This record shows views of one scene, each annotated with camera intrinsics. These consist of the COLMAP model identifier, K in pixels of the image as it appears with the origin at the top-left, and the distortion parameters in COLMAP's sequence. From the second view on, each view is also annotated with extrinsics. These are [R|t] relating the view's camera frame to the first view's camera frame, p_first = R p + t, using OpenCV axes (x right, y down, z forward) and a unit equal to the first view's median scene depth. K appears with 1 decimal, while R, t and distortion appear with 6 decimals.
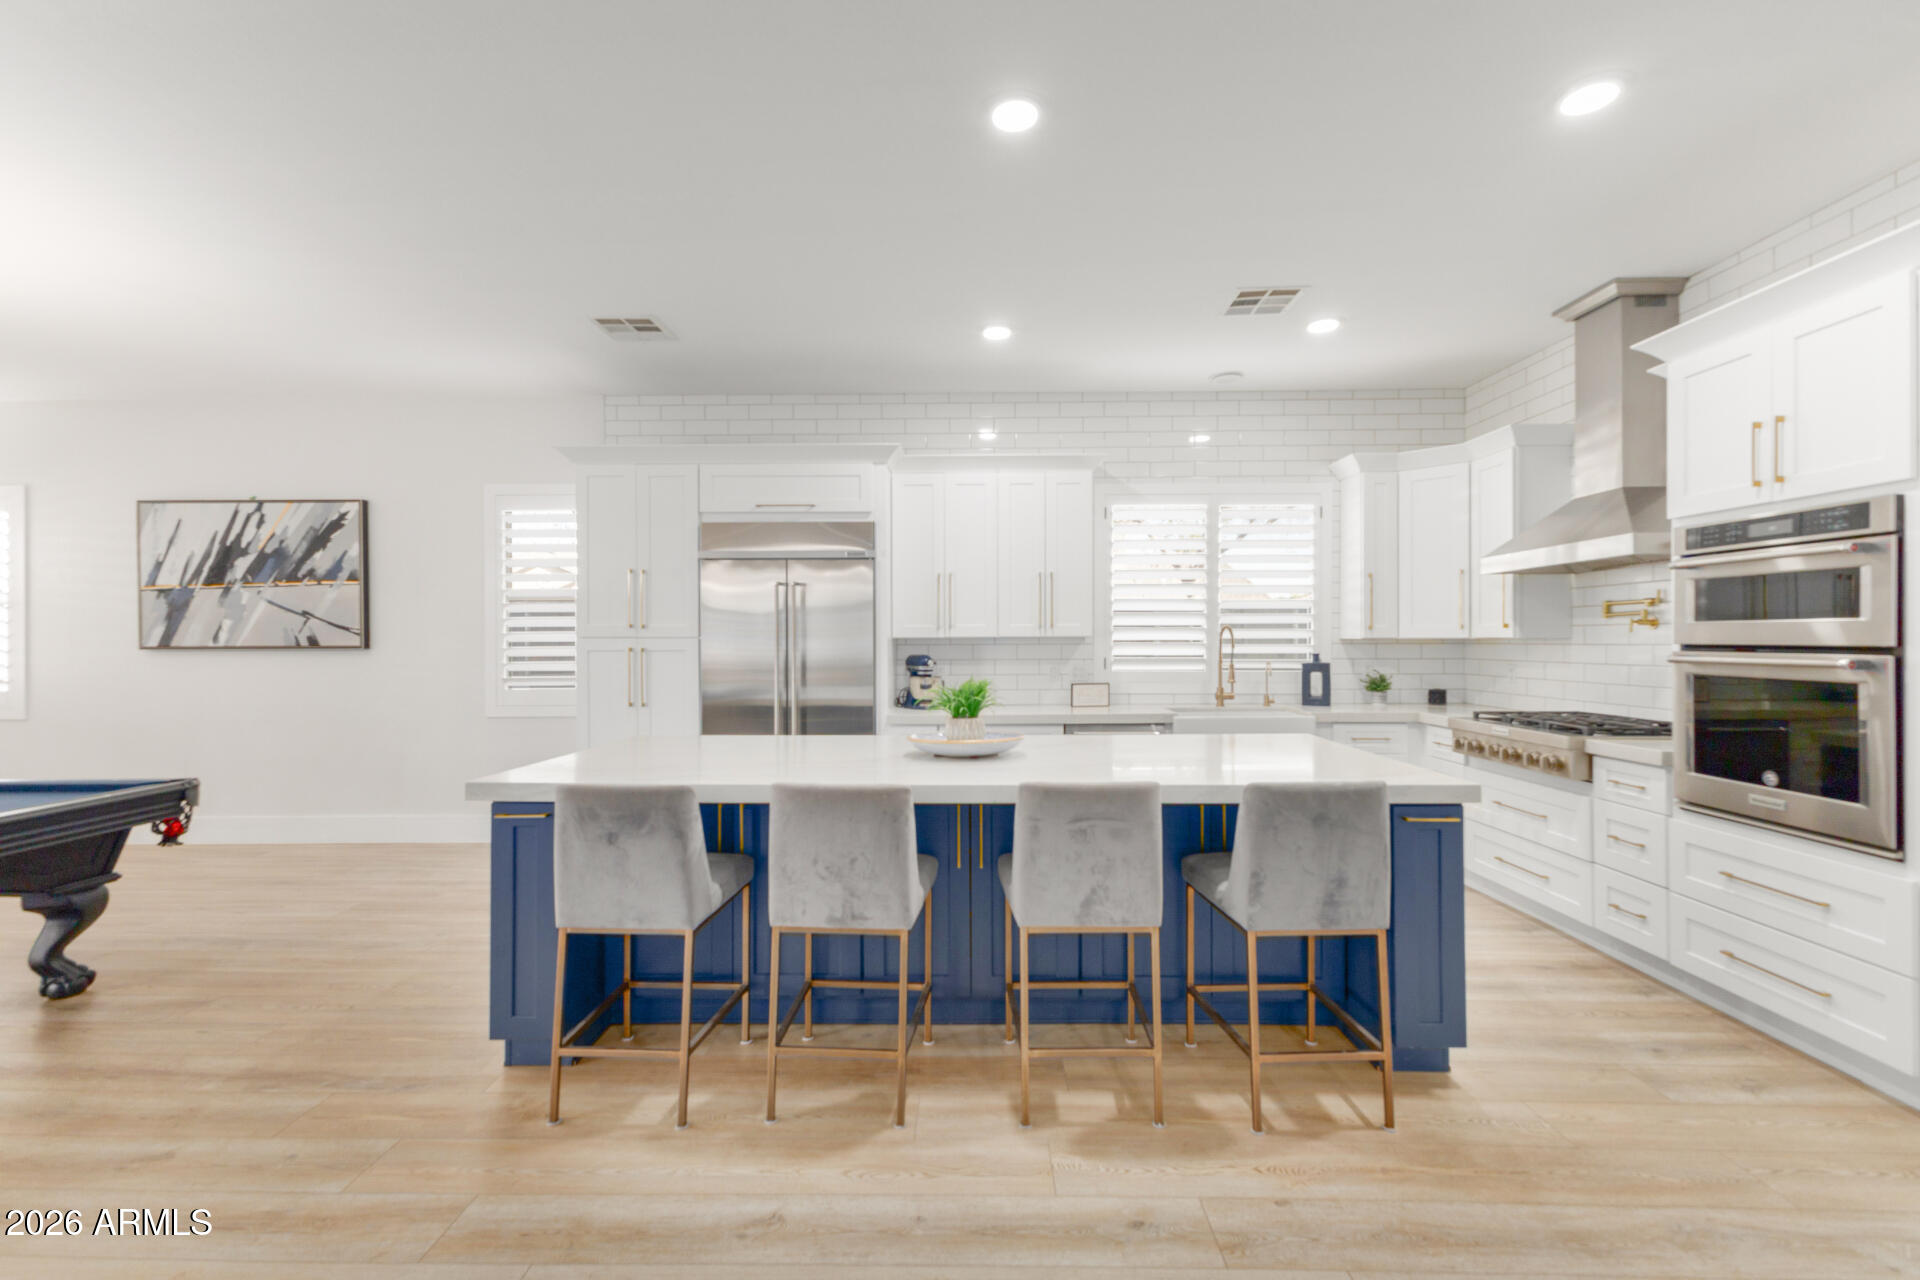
lens RADIAL K [[818.7, 0, 960.0], [0, 818.7, 640.0], [0, 0, 1]] dist [0.000910, -0.000421]
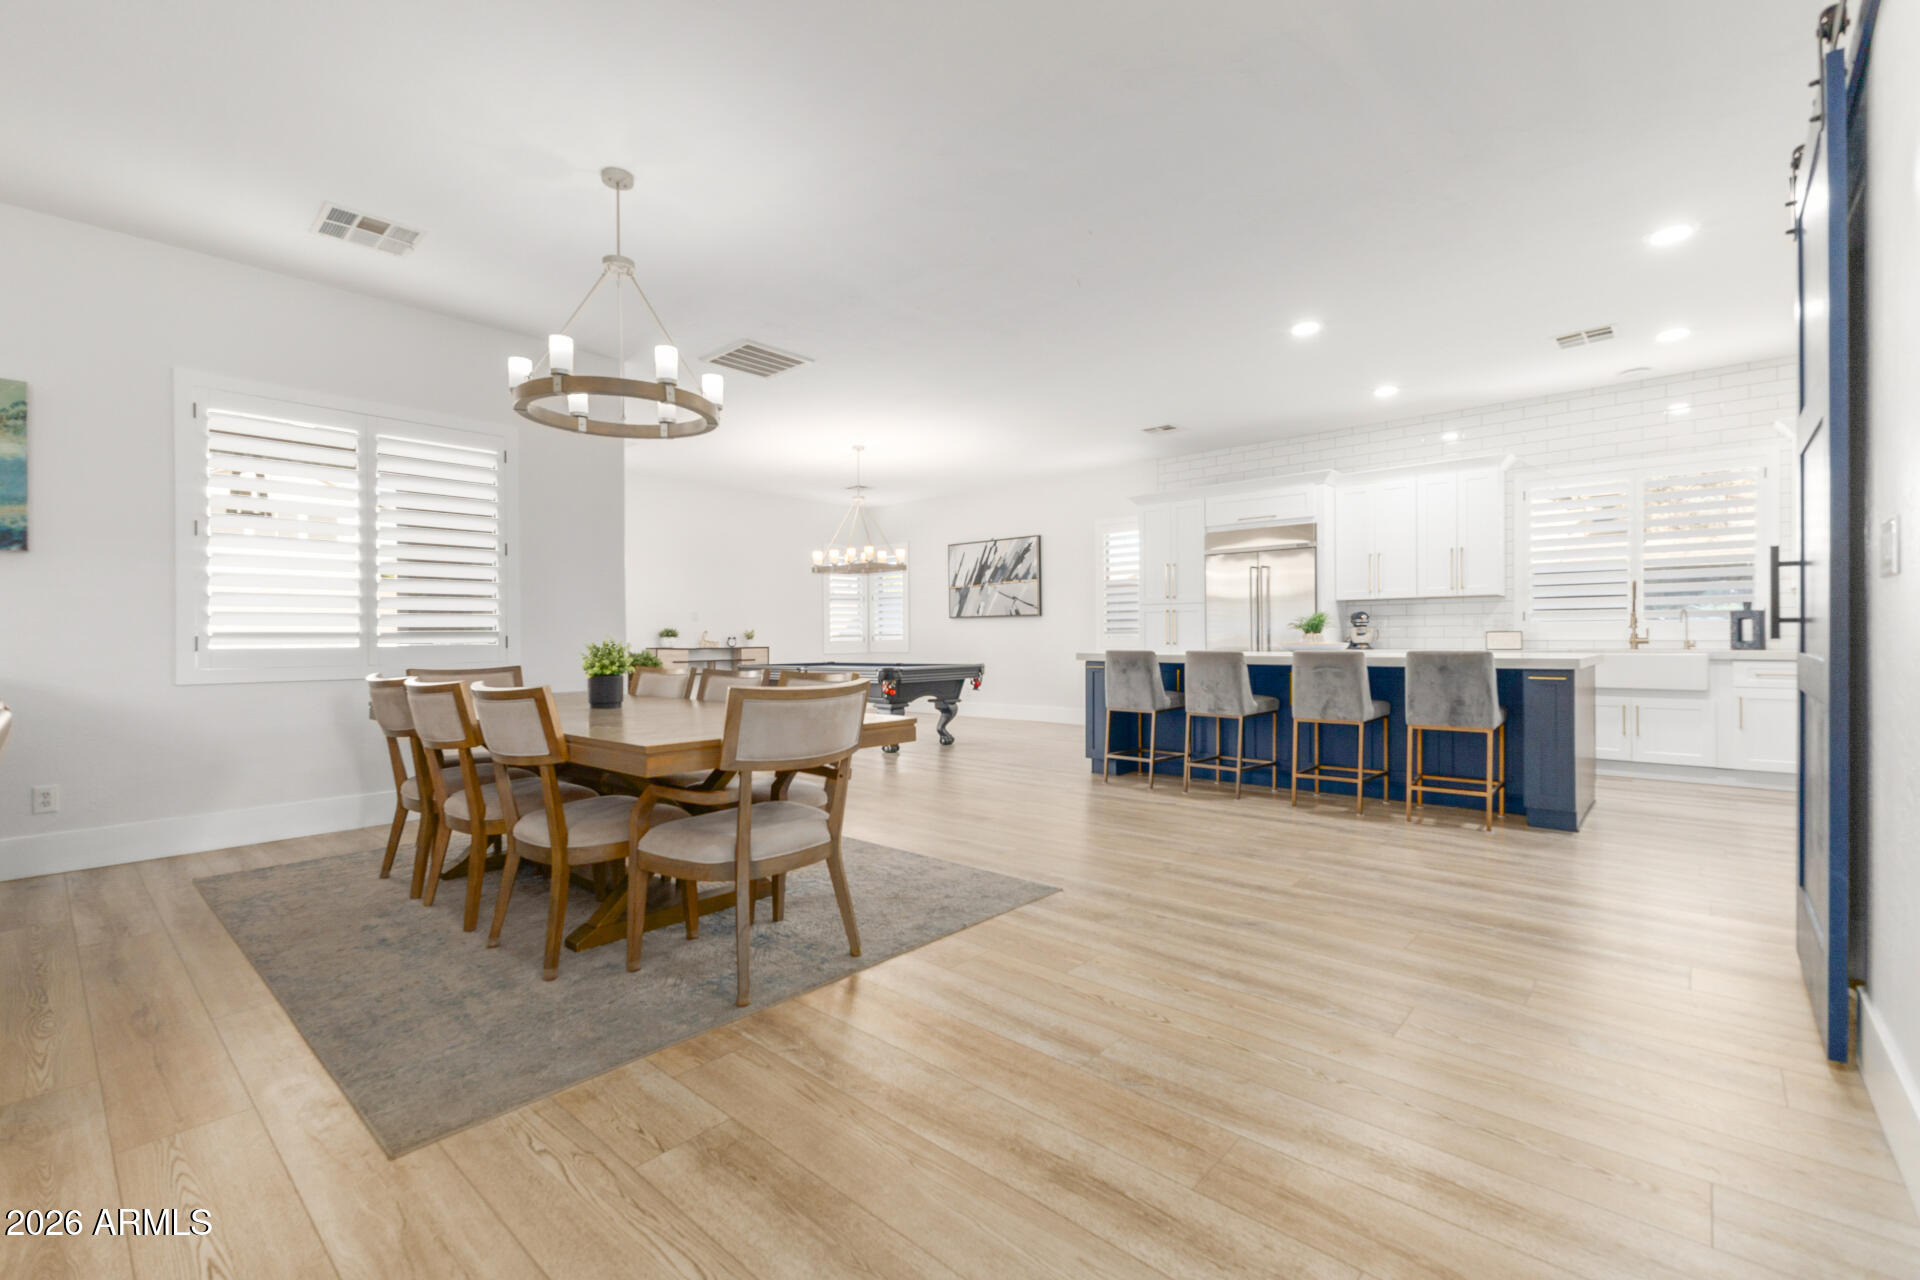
lens RADIAL K [[842.8, 0, 960.0], [0, 842.8, 640.0], [0, 0, 1]] dist [0.019512, 0.000027]
pose [[0.755556, -0.000719, -0.655084, 0.422827], [0.002633, 0.999995, 0.001939, 0.067491], [0.655079, -0.003190, 0.755554, -0.612260]]
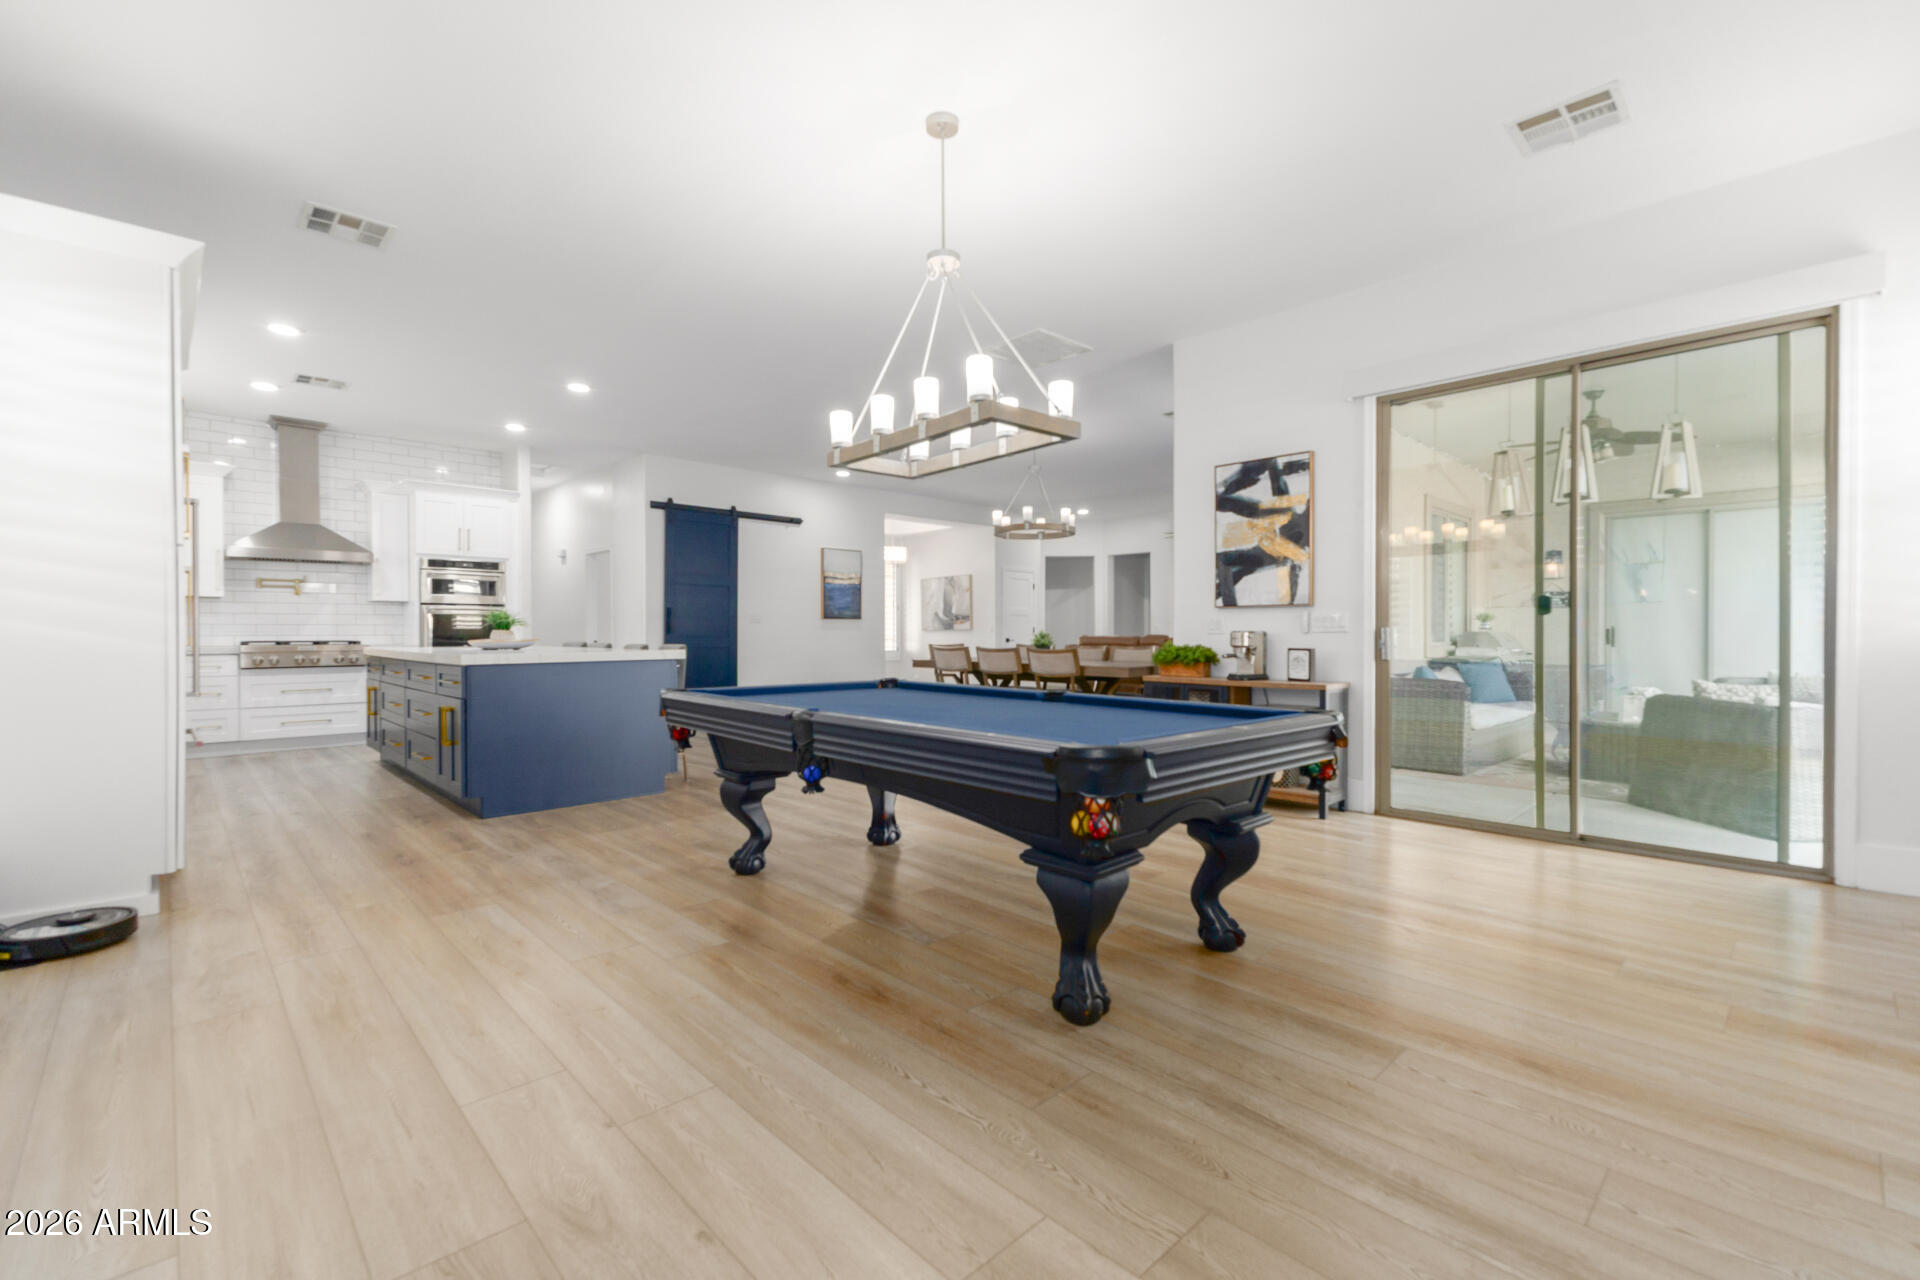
lens RADIAL K [[842.8, 0, 960.0], [0, 842.8, 640.0], [0, 0, 1]] dist [0.019512, 0.000027]
pose [[-0.706084, -0.002871, 0.708122, -1.416916], [0.004224, 0.999957, 0.008266, 0.069909], [-0.708116, 0.008828, -0.706041, 1.073263]]
